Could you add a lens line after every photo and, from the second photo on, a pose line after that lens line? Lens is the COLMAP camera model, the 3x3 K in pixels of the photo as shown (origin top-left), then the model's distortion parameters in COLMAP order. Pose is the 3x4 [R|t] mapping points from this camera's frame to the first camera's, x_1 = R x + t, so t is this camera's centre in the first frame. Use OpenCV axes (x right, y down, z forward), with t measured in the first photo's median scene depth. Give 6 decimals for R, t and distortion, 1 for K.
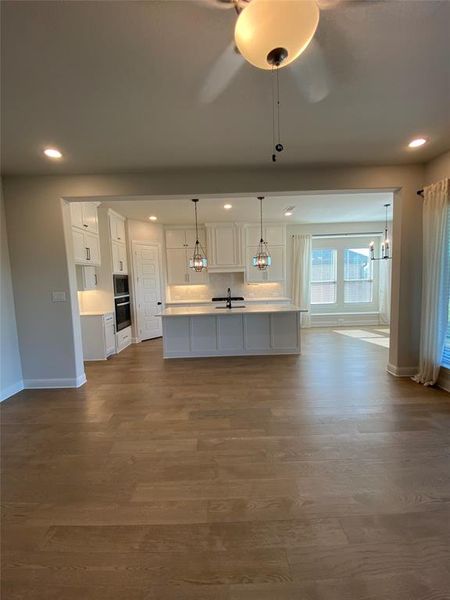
lens RADIAL K [[243.3, 0, 221.0], [0, 243.3, 303.1], [0, 0, 1]] dist [0.002999, -0.000036]
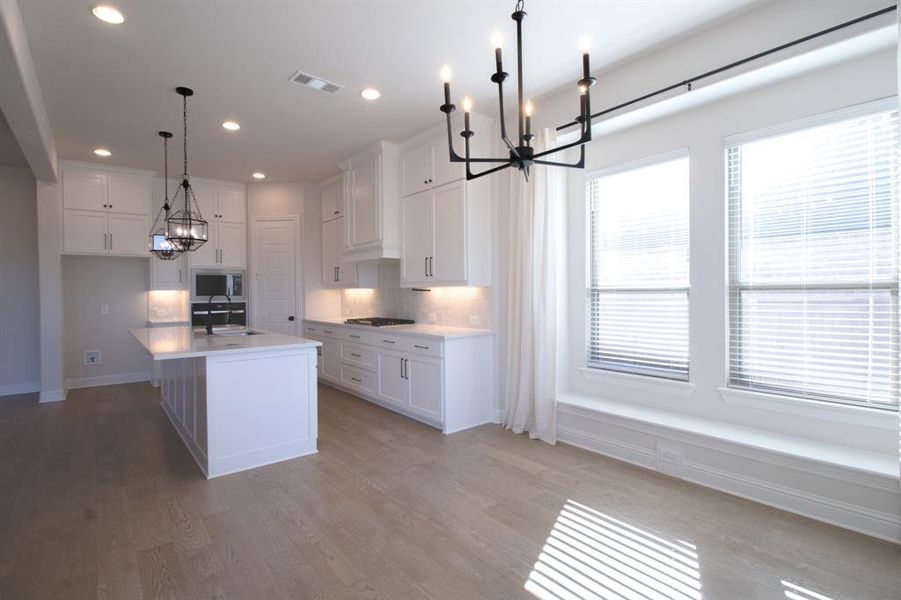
lens RADIAL K [[424.5, 0, 419.9], [0, 424.5, 296.4], [0, 0, 1]] dist [-0.022353, -0.001882]
pose [[0.621053, 0.034510, -0.783009, 0.968106], [-0.087080, 0.995883, -0.025177, -0.068519], [0.778916, 0.083820, 0.621501, 0.818327]]
